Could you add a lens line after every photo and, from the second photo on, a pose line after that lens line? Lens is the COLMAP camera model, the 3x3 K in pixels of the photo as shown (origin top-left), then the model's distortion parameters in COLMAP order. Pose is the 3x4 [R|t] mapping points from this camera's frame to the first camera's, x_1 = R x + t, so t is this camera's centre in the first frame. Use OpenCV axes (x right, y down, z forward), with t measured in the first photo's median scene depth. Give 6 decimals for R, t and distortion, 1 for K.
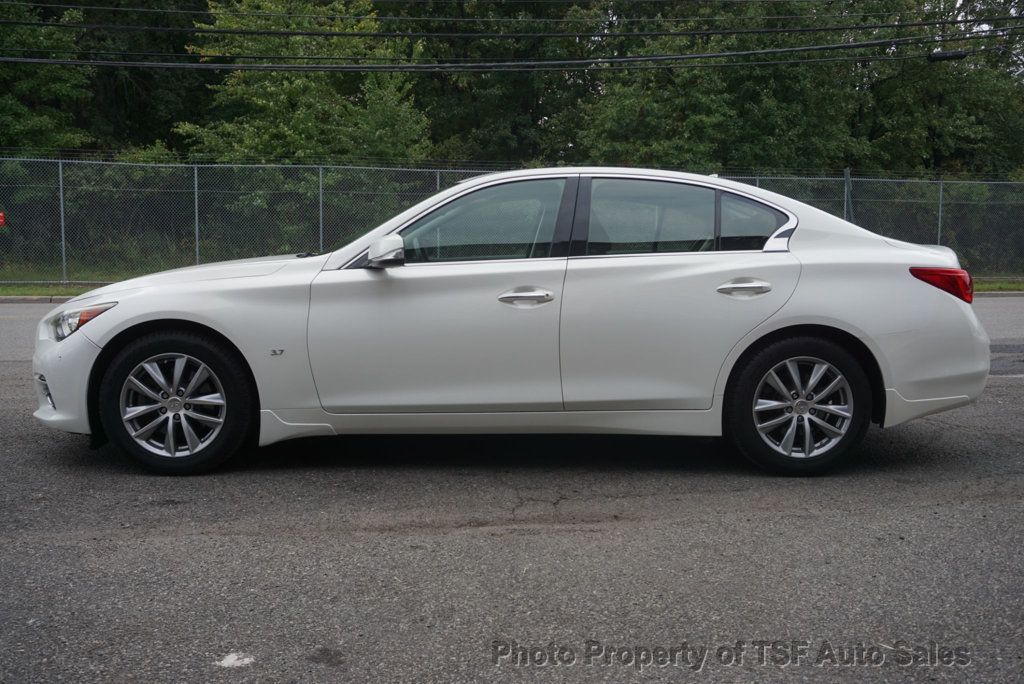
lens RADIAL K [[979.4, 0, 512.0], [0, 979.4, 342.0], [0, 0, 1]] dist [-0.000815, 0.003831]
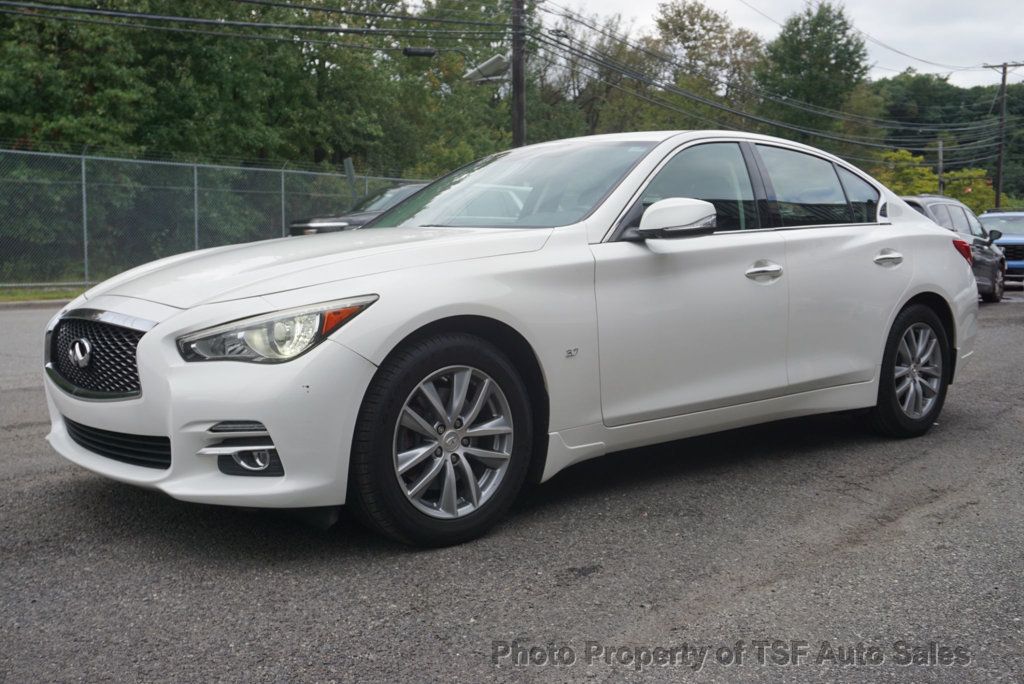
lens RADIAL K [[1057.2, 0, 512.0], [0, 1057.2, 342.0], [0, 0, 1]] dist [0.007122, -0.000382]
pose [[0.769712, -0.064049, 0.635170, -0.334561], [0.069391, 0.997453, 0.016492, -0.006163], [-0.634609, 0.031381, 0.772196, 0.172271]]
